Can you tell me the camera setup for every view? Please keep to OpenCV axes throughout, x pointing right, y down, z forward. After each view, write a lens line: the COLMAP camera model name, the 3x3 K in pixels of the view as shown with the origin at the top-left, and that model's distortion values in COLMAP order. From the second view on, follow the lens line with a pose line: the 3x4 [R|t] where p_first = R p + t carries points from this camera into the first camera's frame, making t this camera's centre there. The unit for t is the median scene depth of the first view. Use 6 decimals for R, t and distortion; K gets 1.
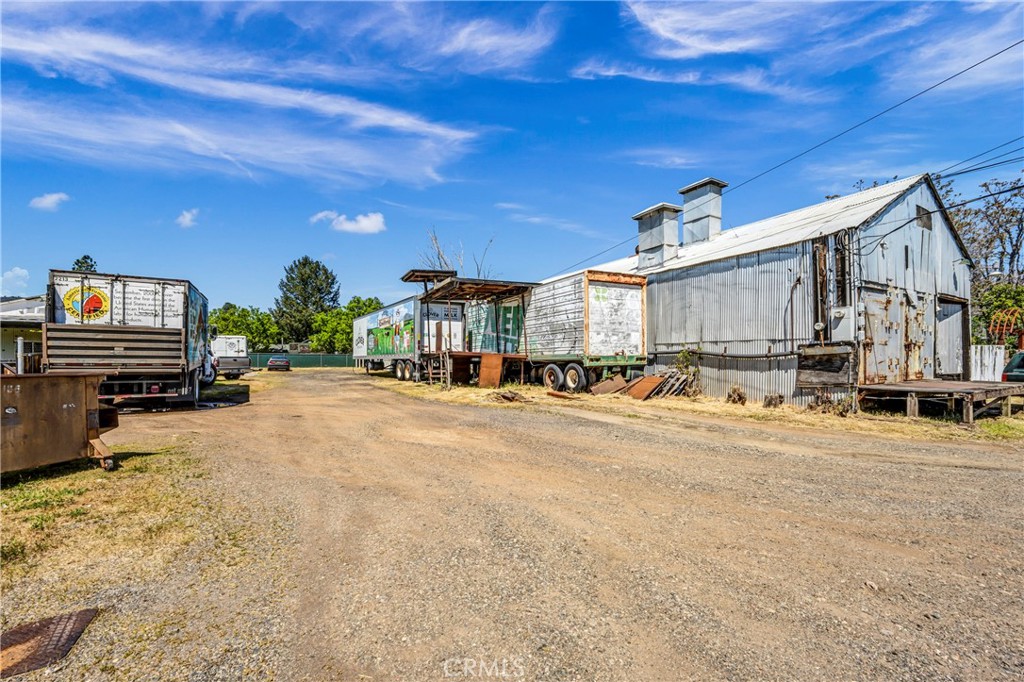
lens RADIAL K [[406.1, 0, 520.5], [0, 406.1, 356.2], [0, 0, 1]] dist [-0.001905, -0.007965]
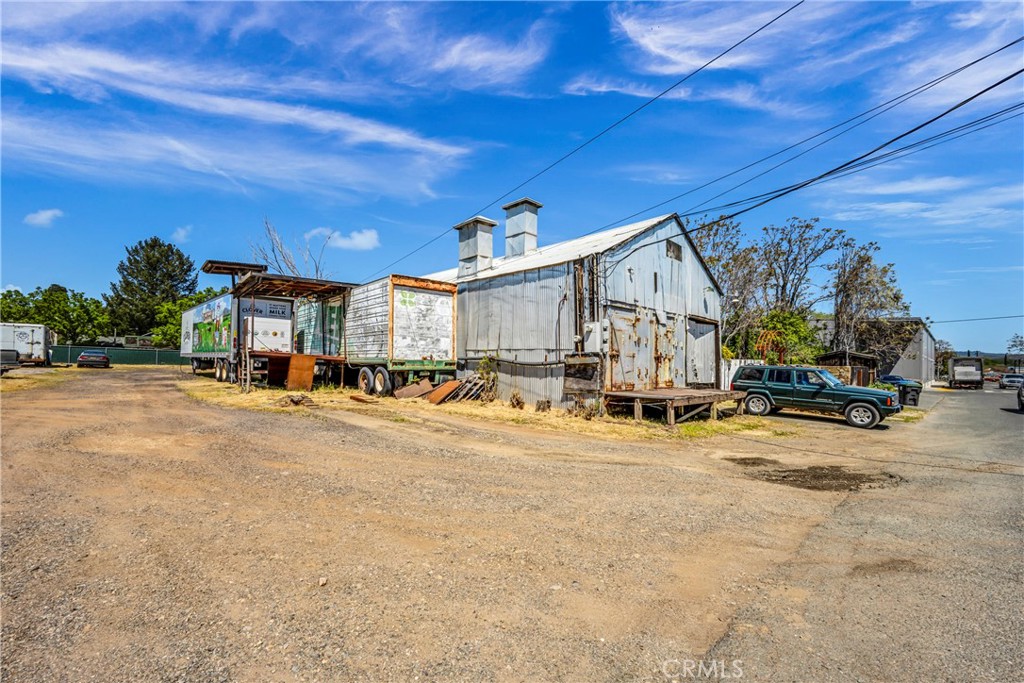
lens RADIAL K [[403.2, 0, 510.2], [0, 403.2, 351.5], [0, 0, 1]] dist [-0.011915, -0.000053]
pose [[0.974259, 0.031536, 0.223214, 0.224429], [-0.026841, 0.999351, -0.024035, -0.004799], [-0.223827, 0.017425, 0.974473, -0.029634]]
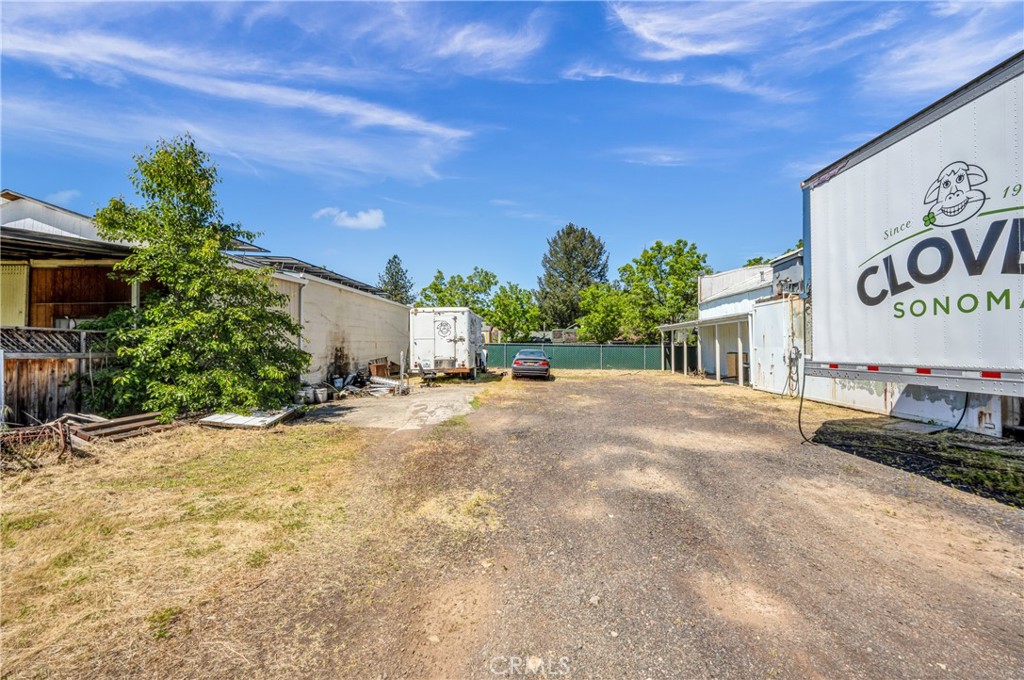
lens RADIAL K [[406.1, 0, 520.5], [0, 406.1, 355.2], [0, 0, 1]] dist [-0.001905, -0.007965]
pose [[0.827573, 0.018588, -0.561050, -1.142667], [-0.004957, 0.999655, 0.025808, -0.021375], [0.561336, -0.018577, 0.827379, 2.004487]]
